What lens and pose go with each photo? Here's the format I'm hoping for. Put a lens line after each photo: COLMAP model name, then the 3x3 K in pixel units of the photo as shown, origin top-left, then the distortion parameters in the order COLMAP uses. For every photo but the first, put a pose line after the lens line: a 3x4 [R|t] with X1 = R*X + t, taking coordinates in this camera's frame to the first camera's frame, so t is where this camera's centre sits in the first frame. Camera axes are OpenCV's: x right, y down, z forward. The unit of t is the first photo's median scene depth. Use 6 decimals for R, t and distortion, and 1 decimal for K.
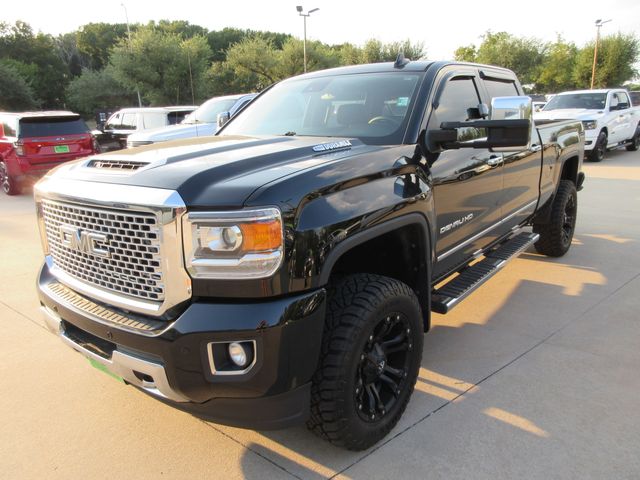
lens RADIAL K [[502.6, 0, 317.6], [0, 502.6, 239.0], [0, 0, 1]] dist [0.026956, -0.019995]
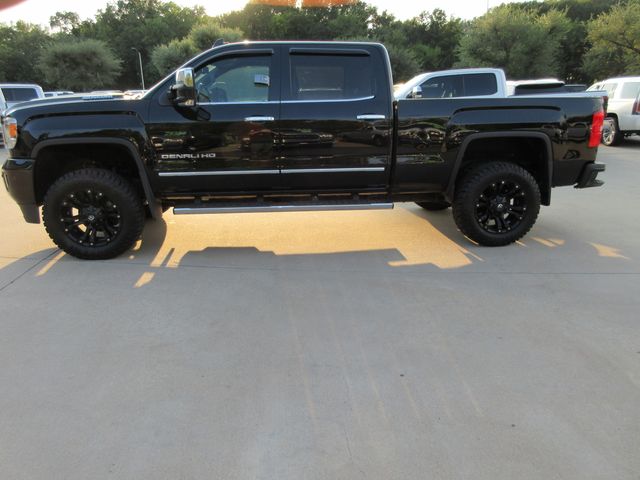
lens RADIAL K [[502.6, 0, 318.8], [0, 502.6, 240.1], [0, 0, 1]] dist [0.026956, -0.019995]
pose [[0.714458, 0.212026, -0.666780, 0.123712], [-0.186142, 0.976235, 0.110977, -0.001645], [0.674464, 0.044827, 0.736946, 0.012040]]
